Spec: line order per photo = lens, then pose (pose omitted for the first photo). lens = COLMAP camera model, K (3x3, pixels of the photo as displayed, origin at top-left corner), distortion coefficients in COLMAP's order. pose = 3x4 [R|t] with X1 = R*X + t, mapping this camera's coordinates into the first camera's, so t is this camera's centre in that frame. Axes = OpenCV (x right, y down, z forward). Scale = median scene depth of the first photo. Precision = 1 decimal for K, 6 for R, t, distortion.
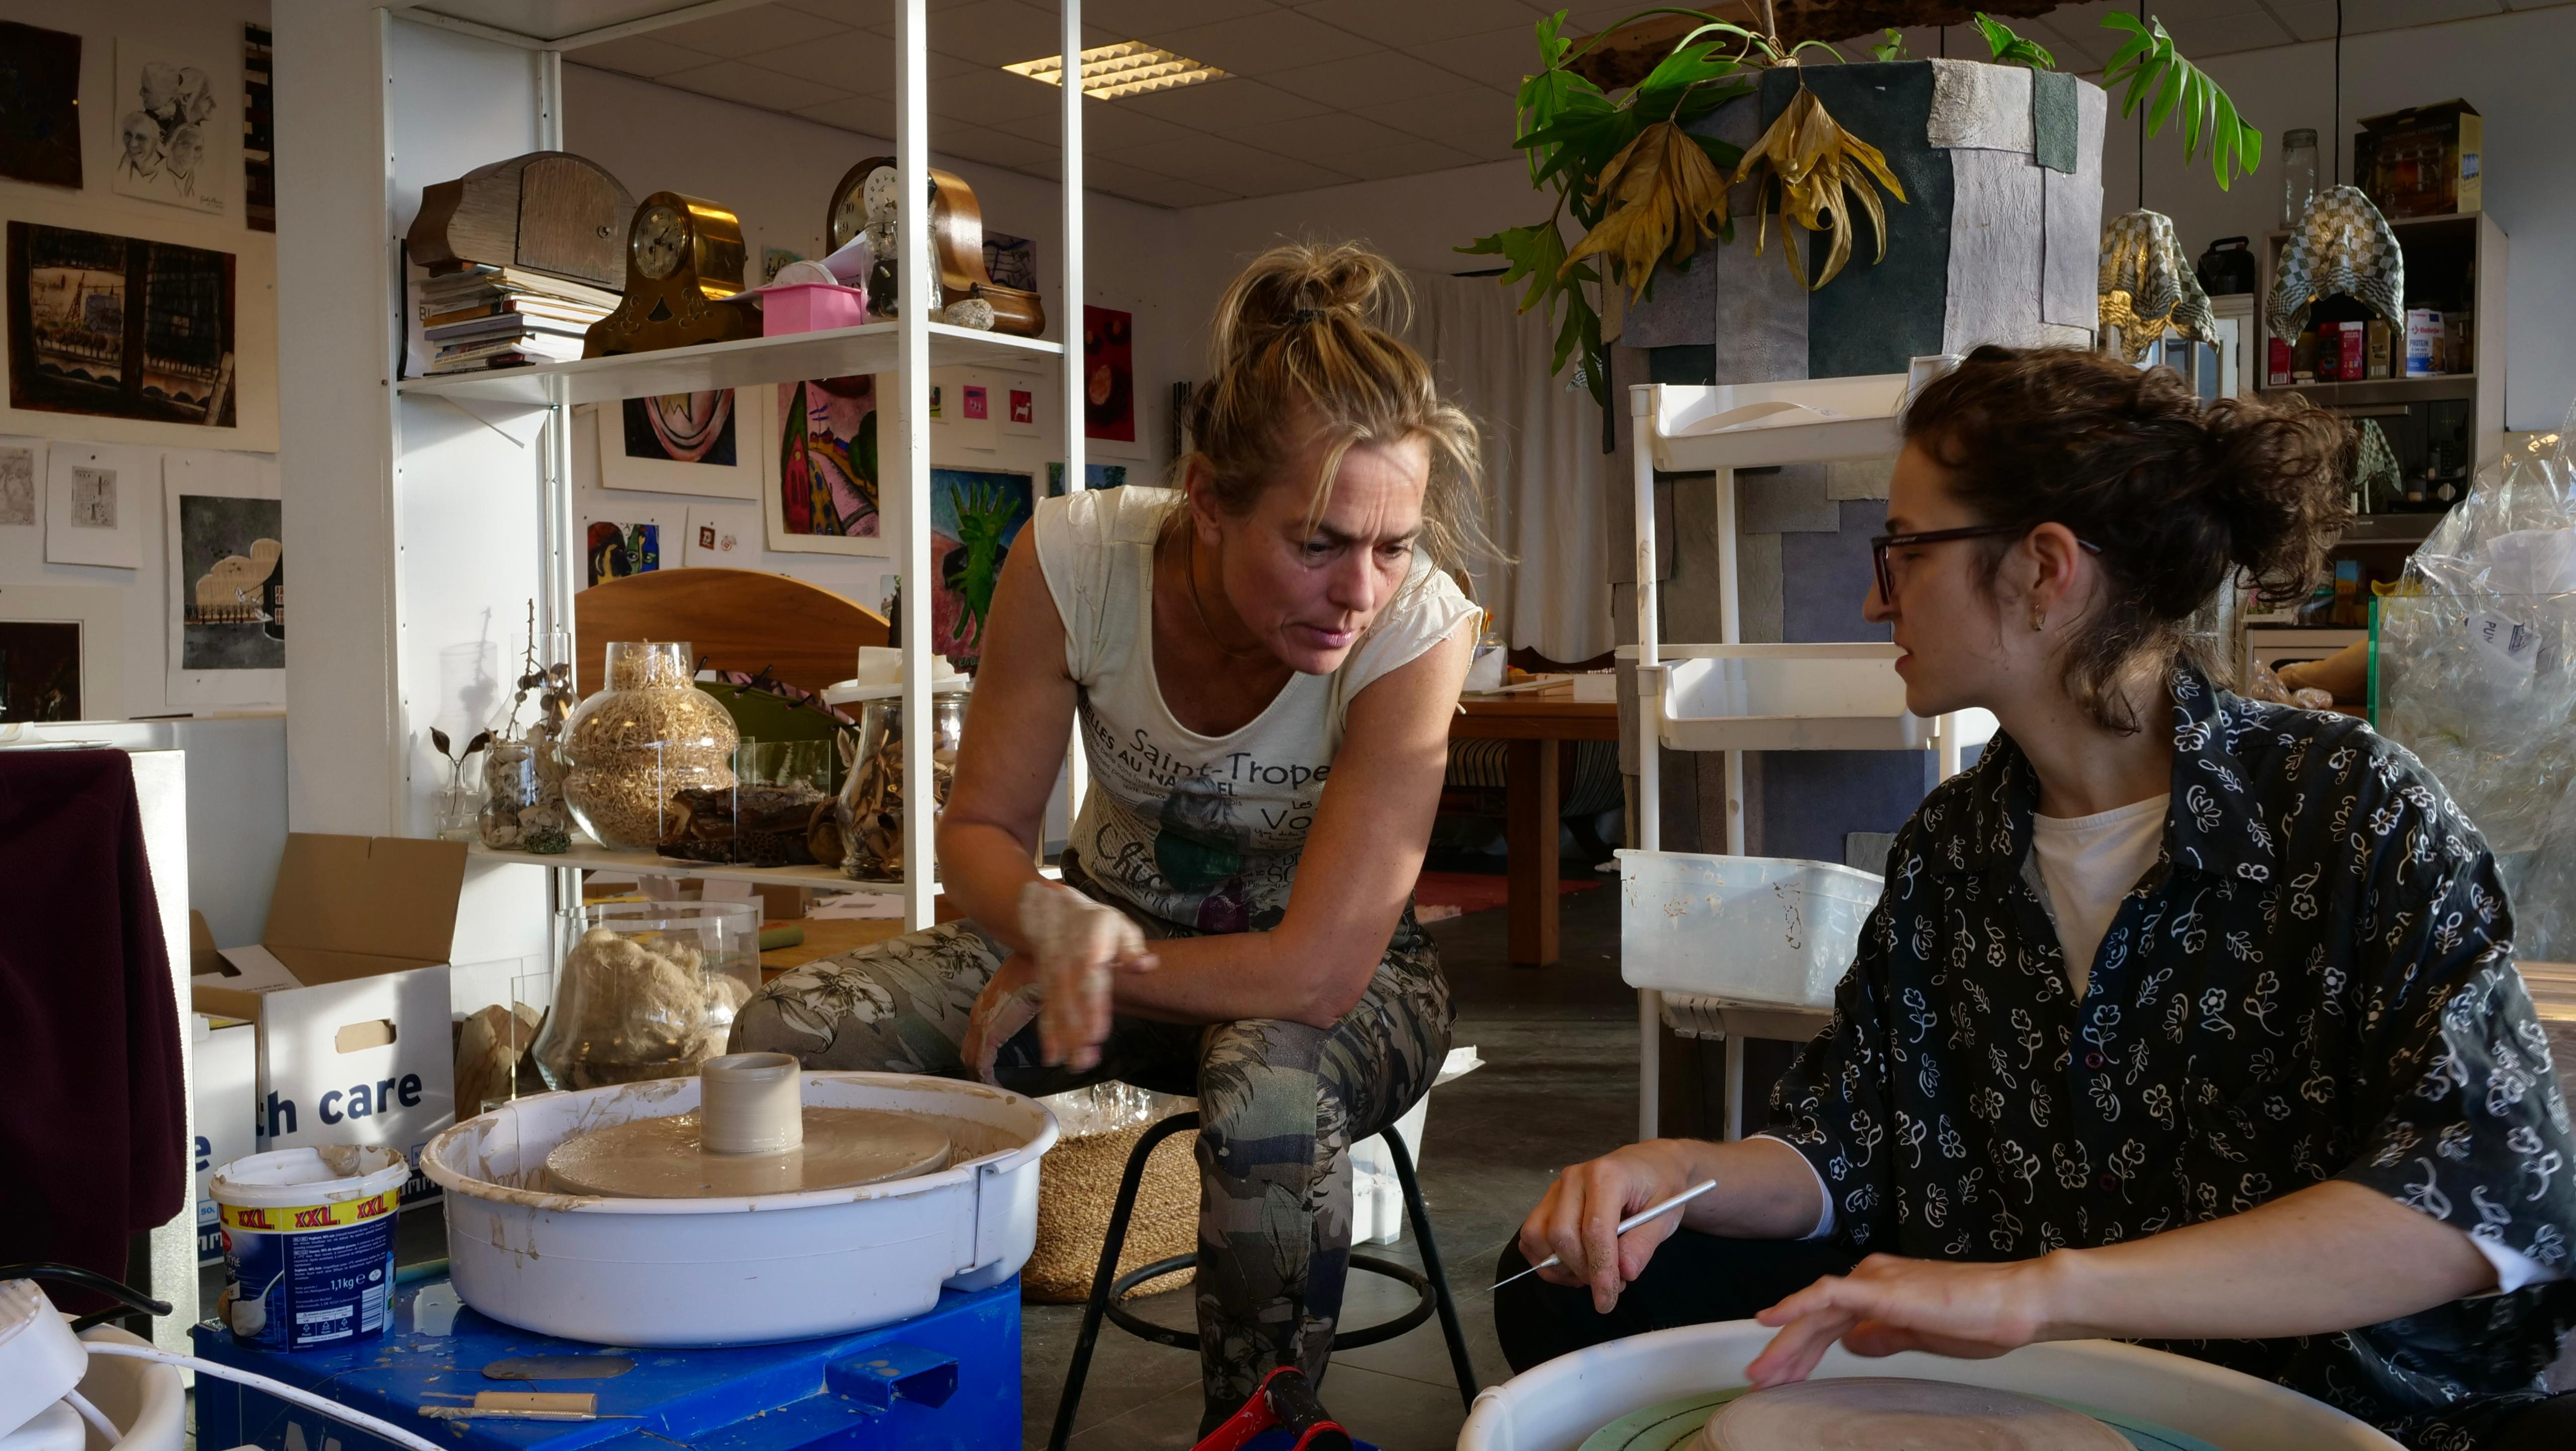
lens RADIAL K [[2260.1, 0, 1288.0], [0, 2260.1, 725.5], [0, 0, 1]] dist [-0.003660, 0.009999]
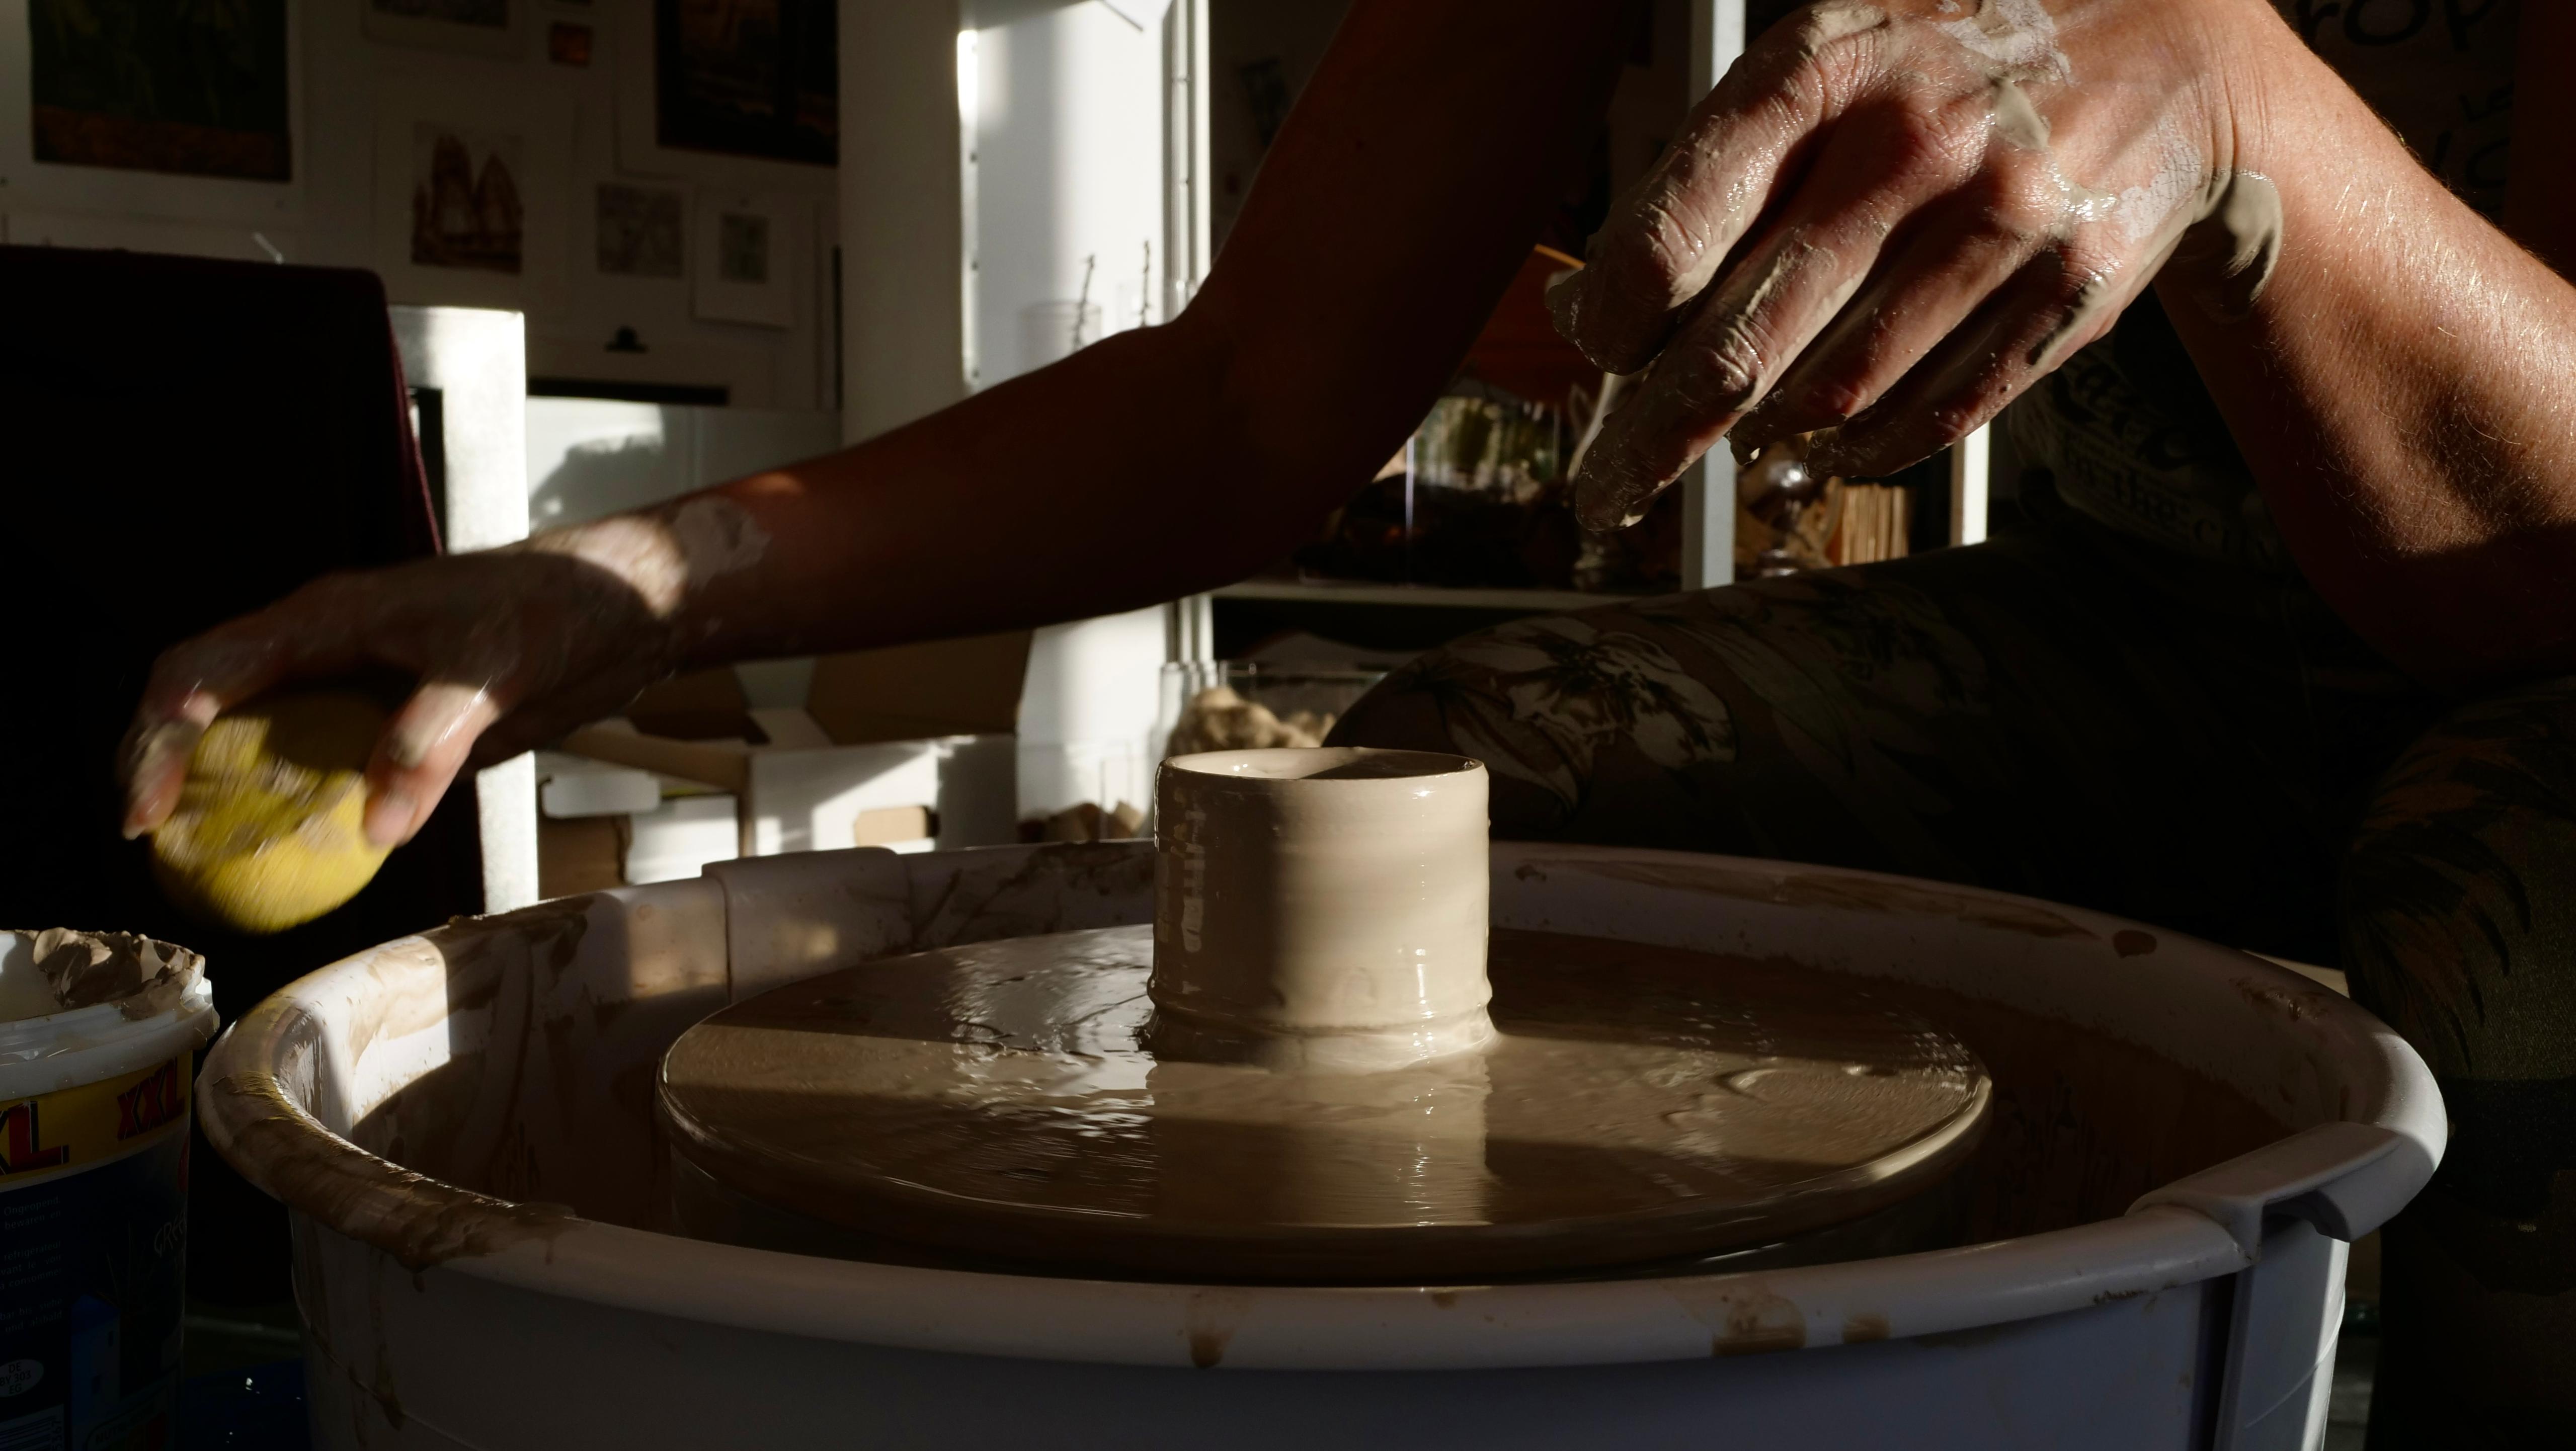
lens RADIAL K [[2260.1, 0, 1288.0], [0, 2260.1, 725.5], [0, 0, 1]] dist [-0.003660, 0.009999]
pose [[0.951726, 0.033476, -0.305119, -0.076491], [-0.018559, 0.998492, 0.051659, 0.066008], [0.306388, -0.043503, 0.950912, 0.361270]]
